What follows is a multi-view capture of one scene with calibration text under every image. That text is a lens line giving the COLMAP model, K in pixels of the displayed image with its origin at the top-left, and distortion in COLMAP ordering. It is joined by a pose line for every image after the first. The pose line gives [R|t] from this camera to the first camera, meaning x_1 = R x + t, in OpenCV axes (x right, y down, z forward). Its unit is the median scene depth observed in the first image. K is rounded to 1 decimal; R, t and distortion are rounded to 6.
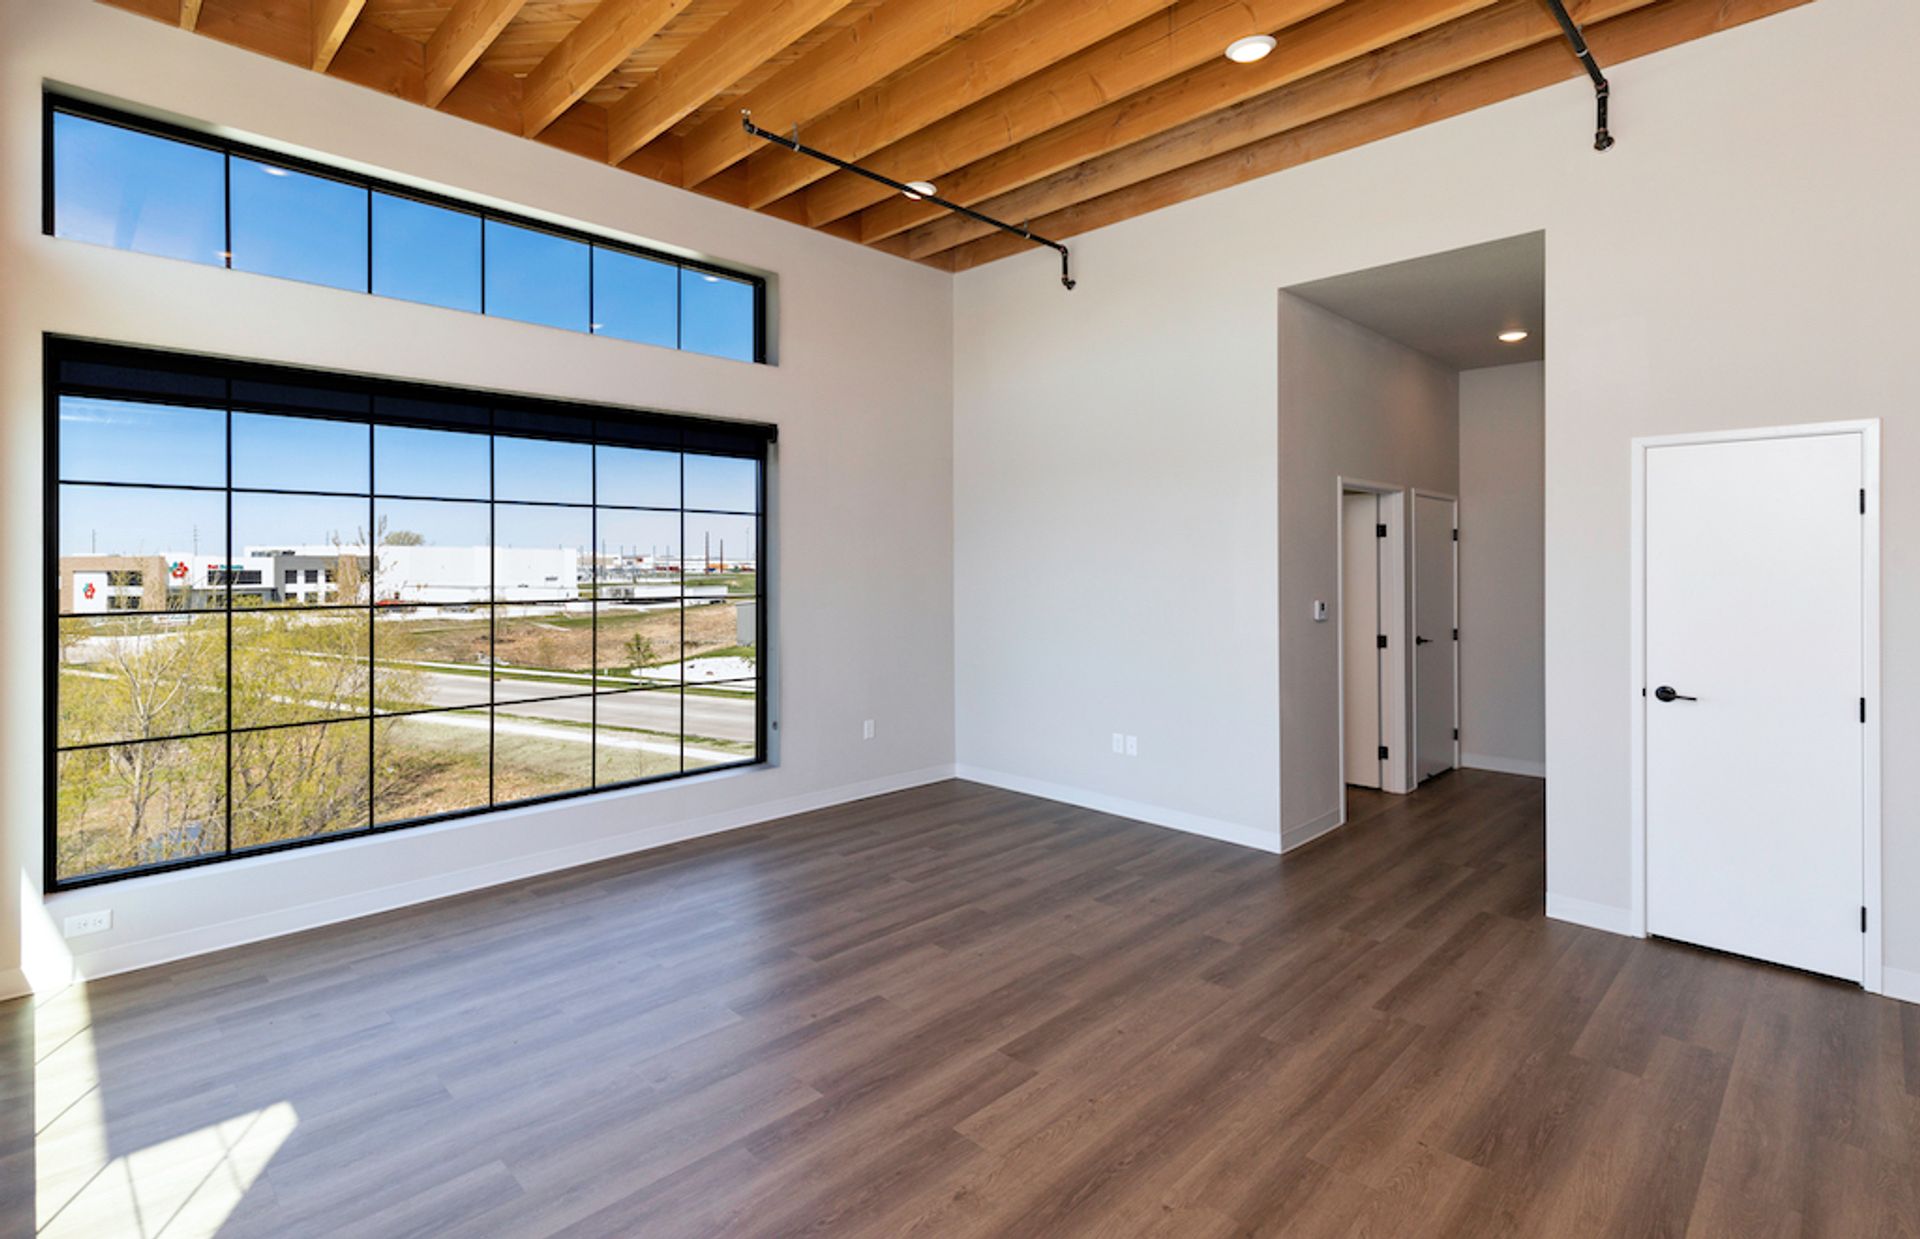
lens RADIAL K [[898.1, 0, 948.5], [0, 898.1, 556.0], [0, 0, 1]] dist [-0.000422, -0.000102]
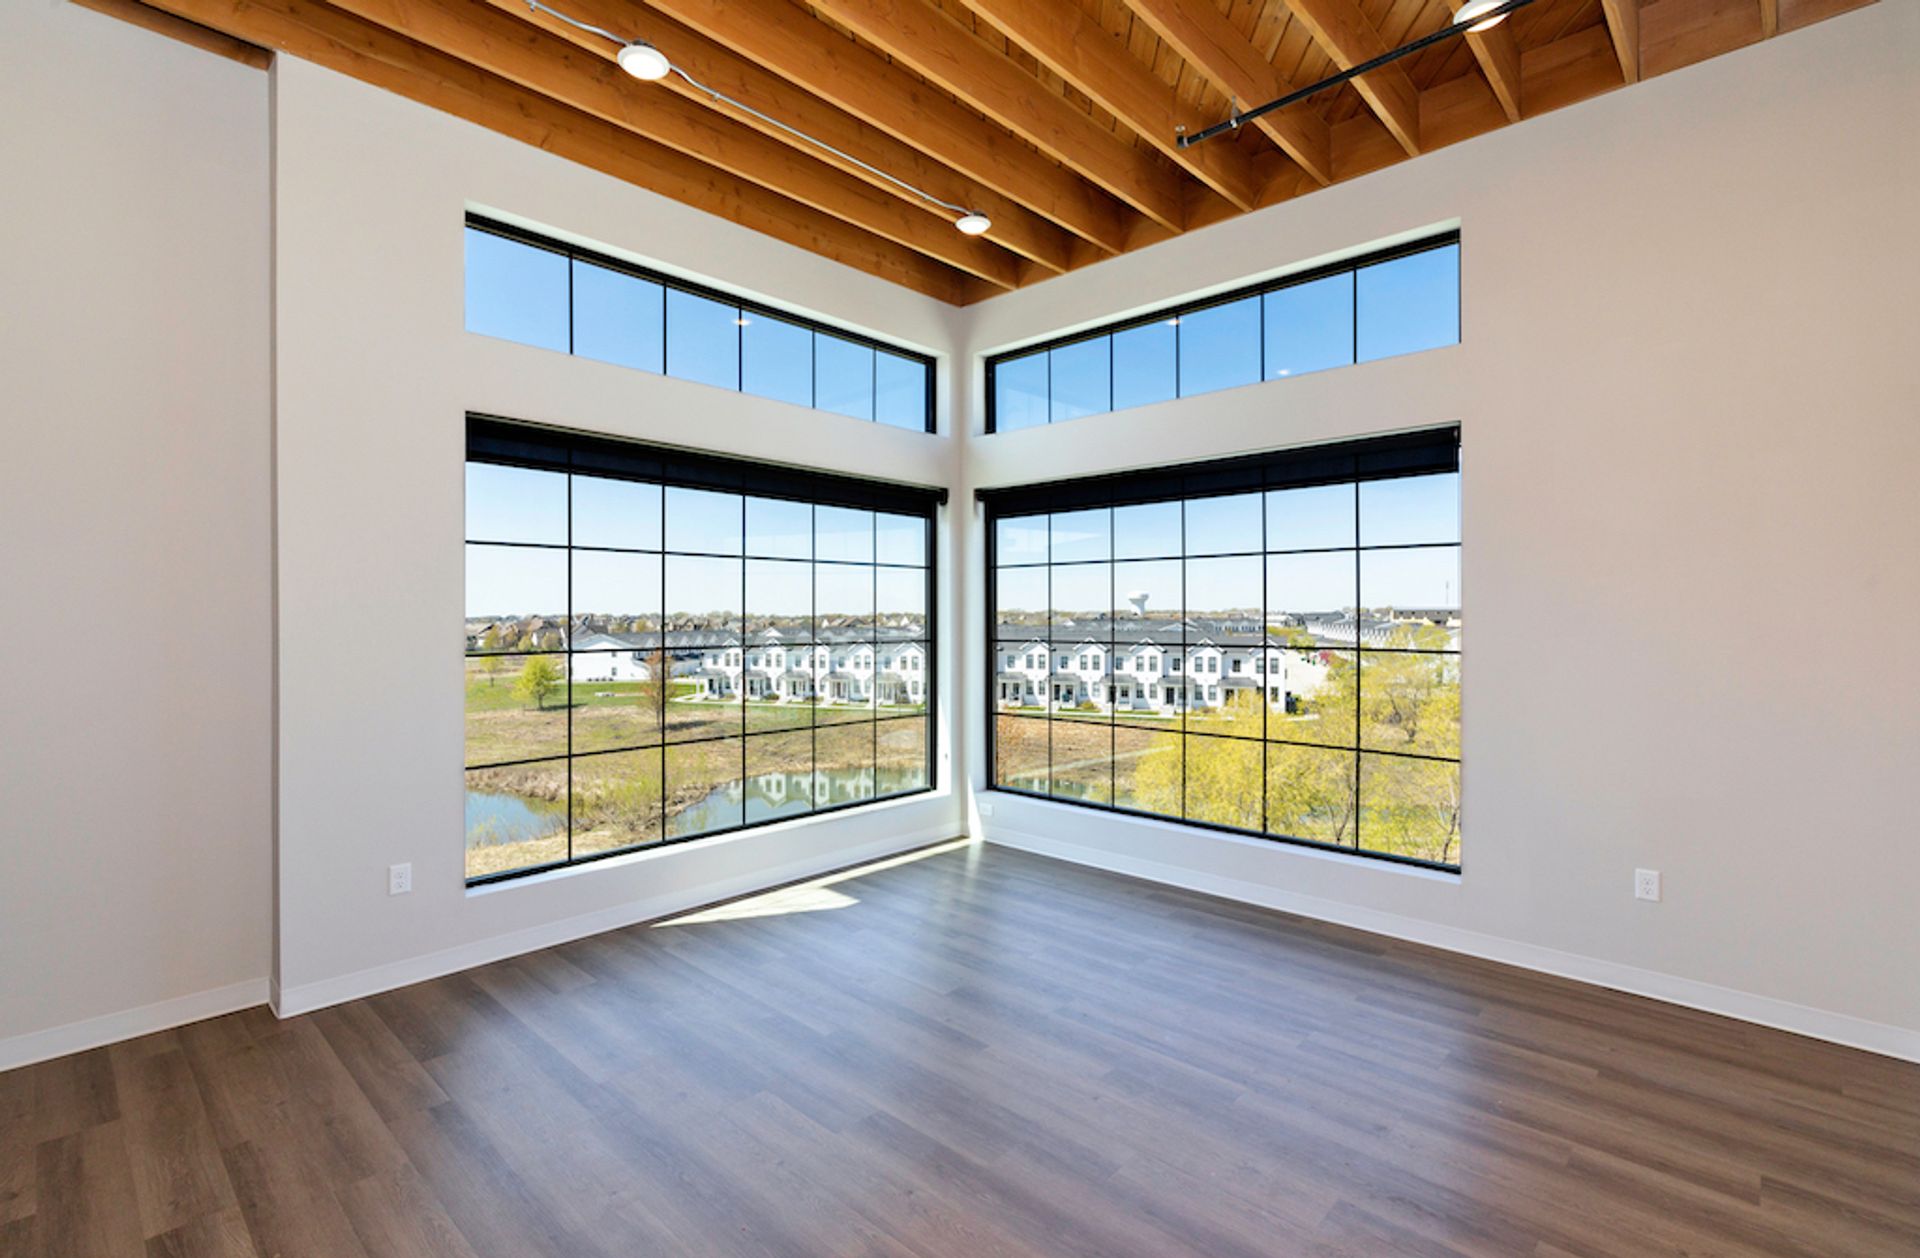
lens RADIAL K [[898.1, 0, 959.4], [0, 898.1, 622.6], [0, 0, 1]] dist [-0.000422, -0.000102]
pose [[0.035461, 0.008918, -0.999331, 0.819420], [0.002235, 0.999957, 0.009002, 0.013144], [0.999369, -0.002552, 0.035440, 0.844796]]
